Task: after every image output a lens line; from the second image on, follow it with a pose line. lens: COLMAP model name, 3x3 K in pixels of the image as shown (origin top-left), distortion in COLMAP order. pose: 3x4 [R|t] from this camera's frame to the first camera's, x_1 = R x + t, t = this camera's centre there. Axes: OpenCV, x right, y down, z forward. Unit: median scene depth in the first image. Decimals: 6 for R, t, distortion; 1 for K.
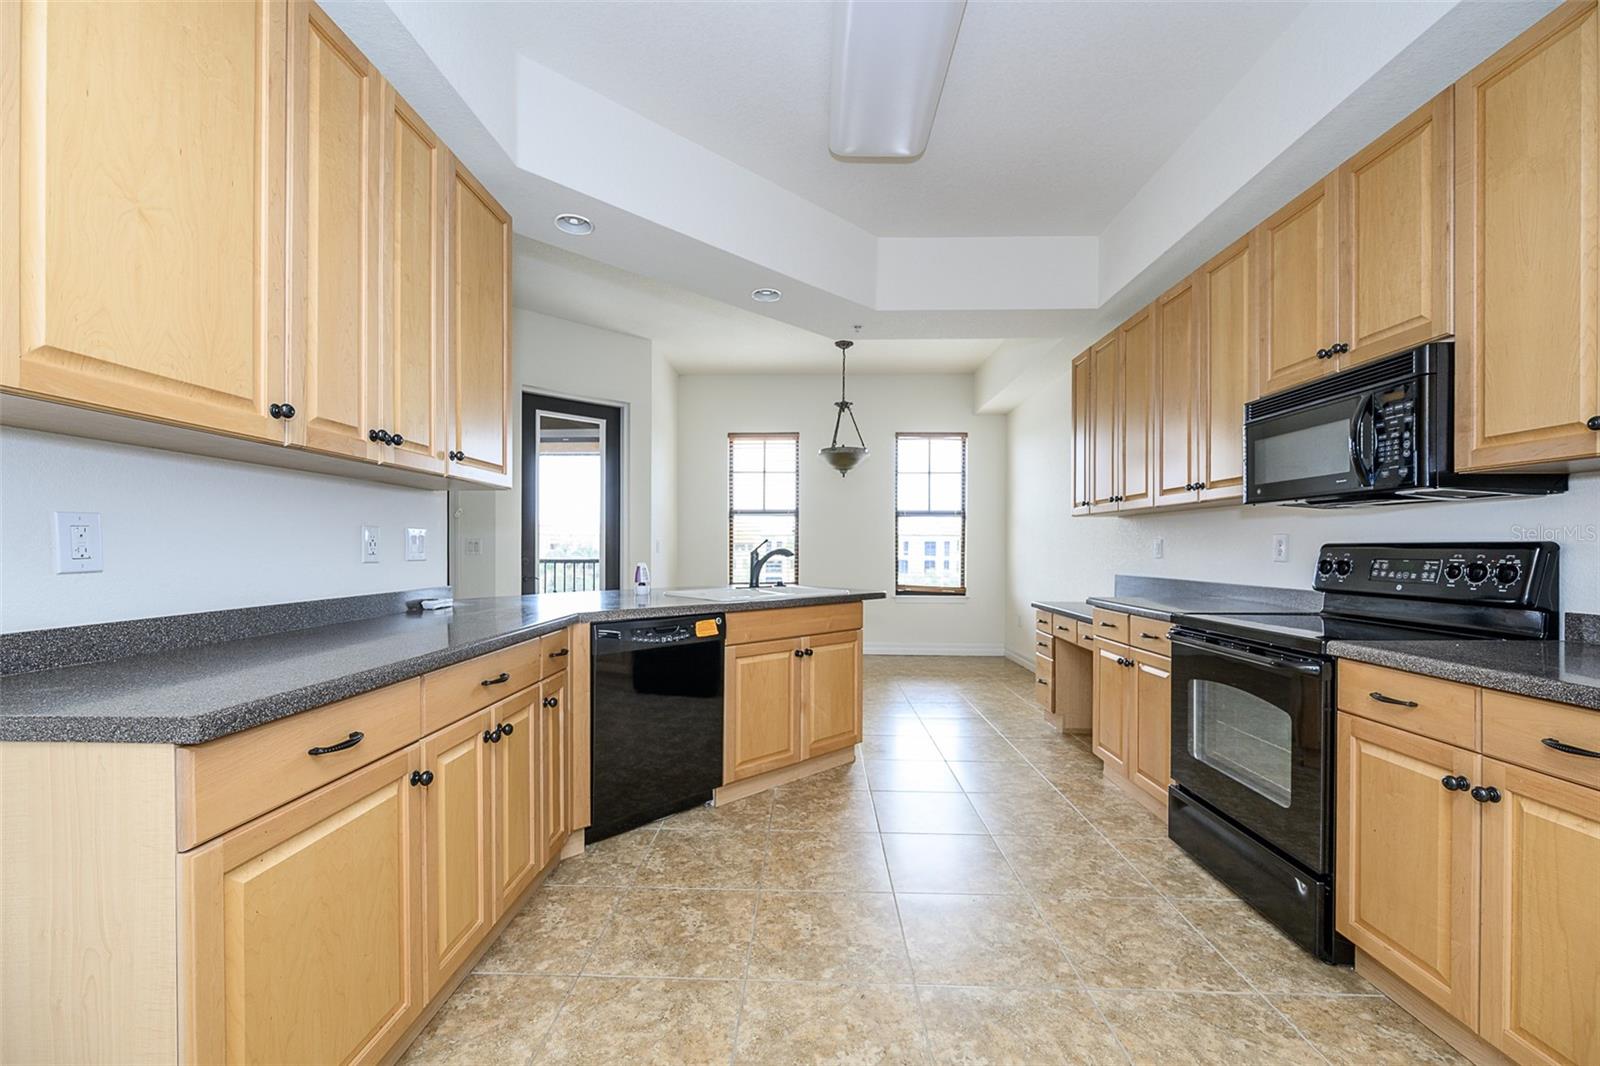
lens RADIAL K [[659.7, 0, 766.5], [0, 659.7, 549.5], [0, 0, 1]] dist [-0.008967, -0.000044]
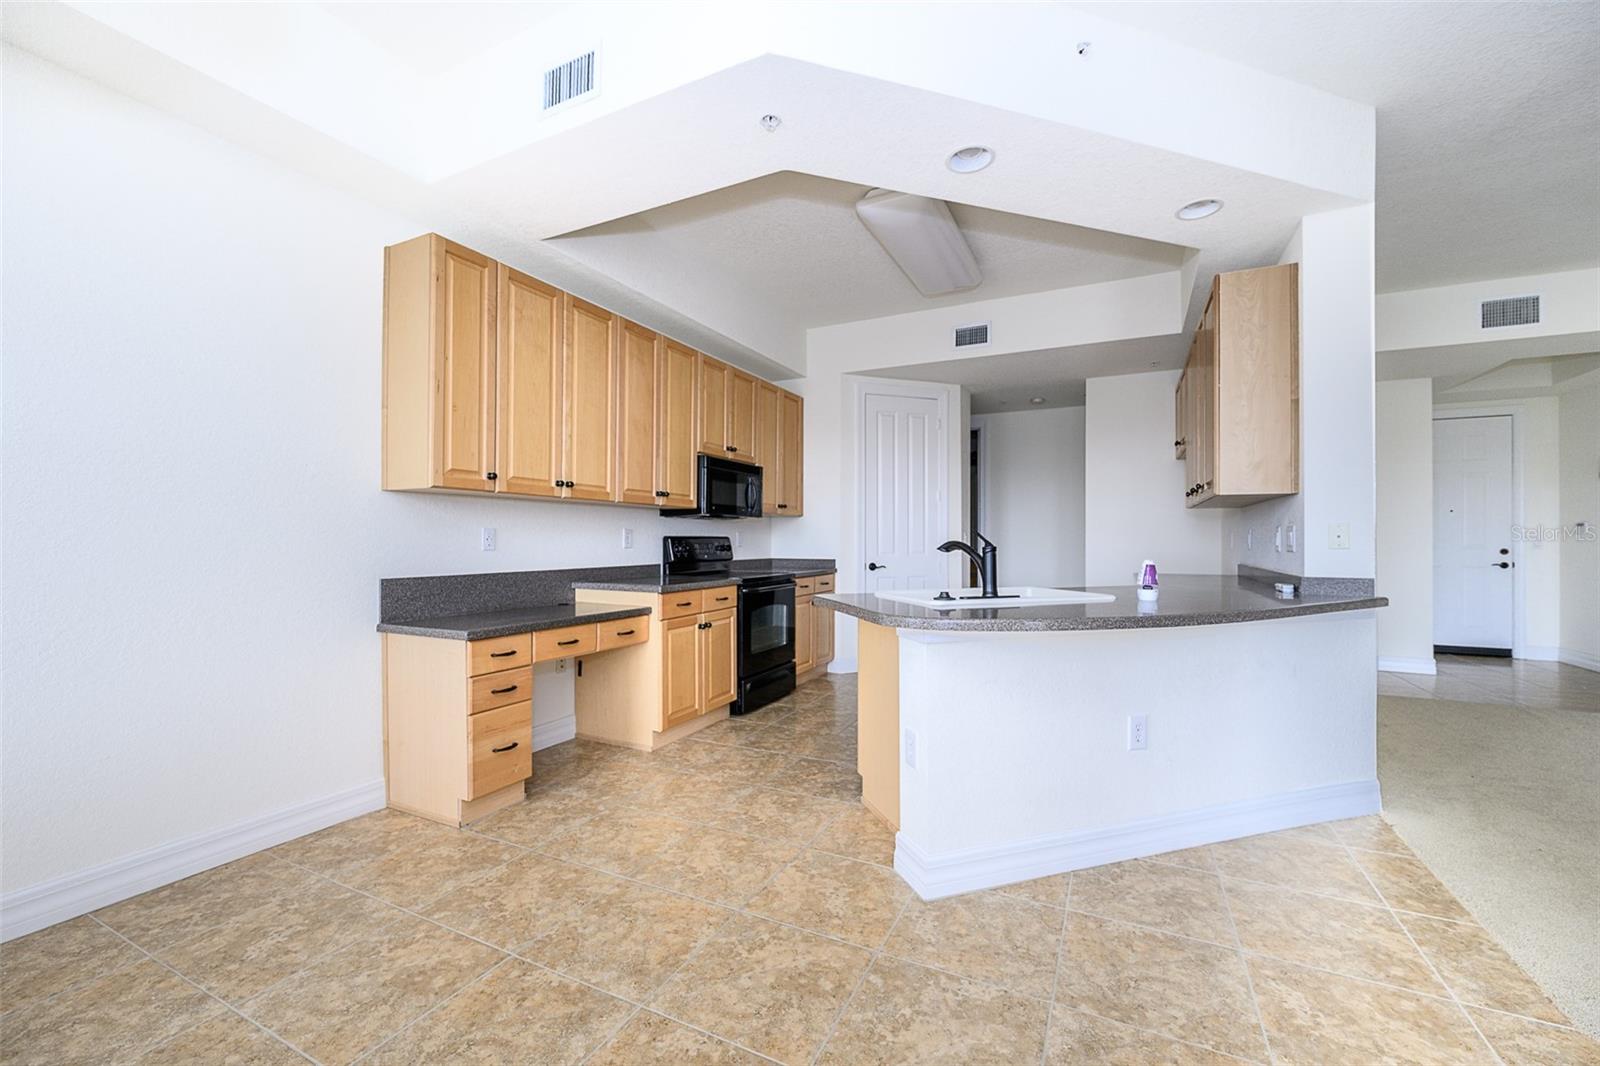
lens RADIAL K [[640.8, 0, 800.0], [0, 640.8, 533.0], [0, 0, 1]] dist [-0.003625, -0.000196]
pose [[-0.920160, -0.000851, 0.391542, -0.169109], [-0.003109, 0.999982, -0.005134, -0.010493], [-0.391530, -0.005941, -0.920146, 2.783472]]
